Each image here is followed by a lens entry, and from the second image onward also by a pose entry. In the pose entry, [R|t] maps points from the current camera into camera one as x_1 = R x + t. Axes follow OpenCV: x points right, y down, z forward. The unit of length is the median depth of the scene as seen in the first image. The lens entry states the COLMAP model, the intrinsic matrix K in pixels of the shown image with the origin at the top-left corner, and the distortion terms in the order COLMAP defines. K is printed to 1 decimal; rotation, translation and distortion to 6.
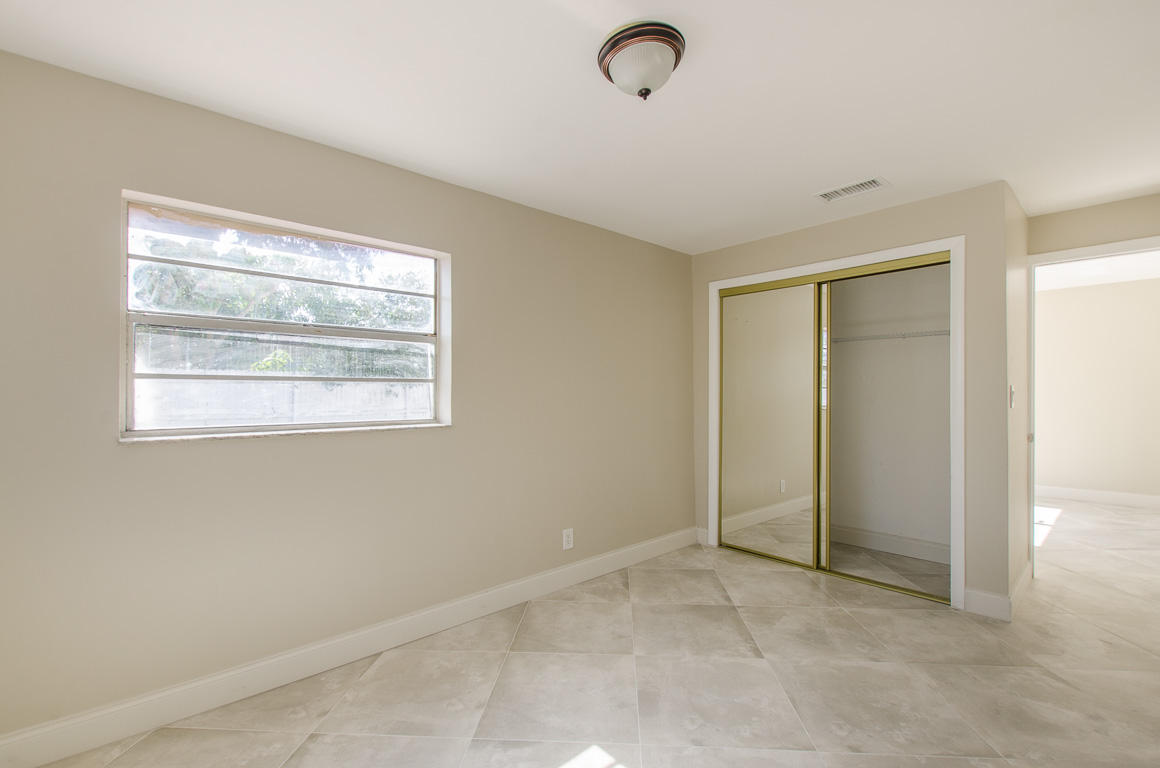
lens RADIAL K [[505.7, 0, 577.7], [0, 505.7, 387.0], [0, 0, 1]] dist [0.007694, -0.003171]
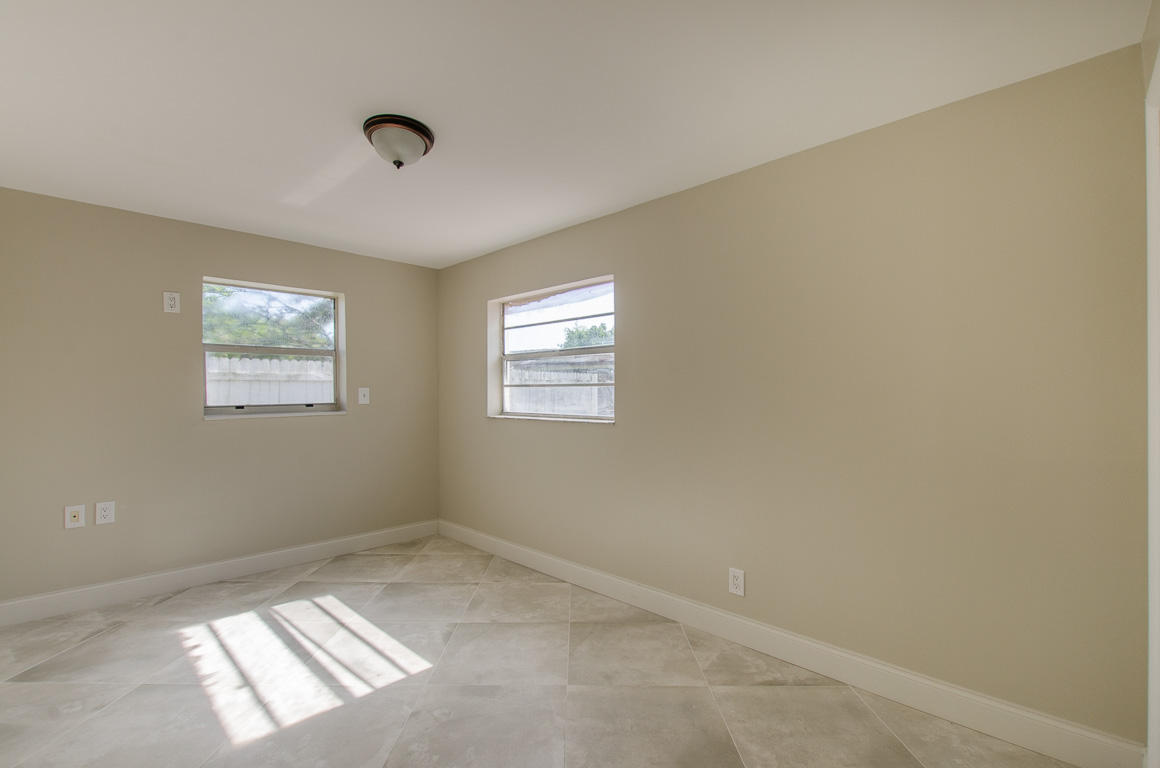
lens RADIAL K [[505.7, 0, 577.7], [0, 505.7, 390.8], [0, 0, 1]] dist [0.007694, -0.003171]
pose [[0.068931, -0.006198, -0.997602, 0.984503], [0.012079, 0.999913, -0.005377, 0.009237], [0.997548, -0.011679, 0.069000, 0.930814]]
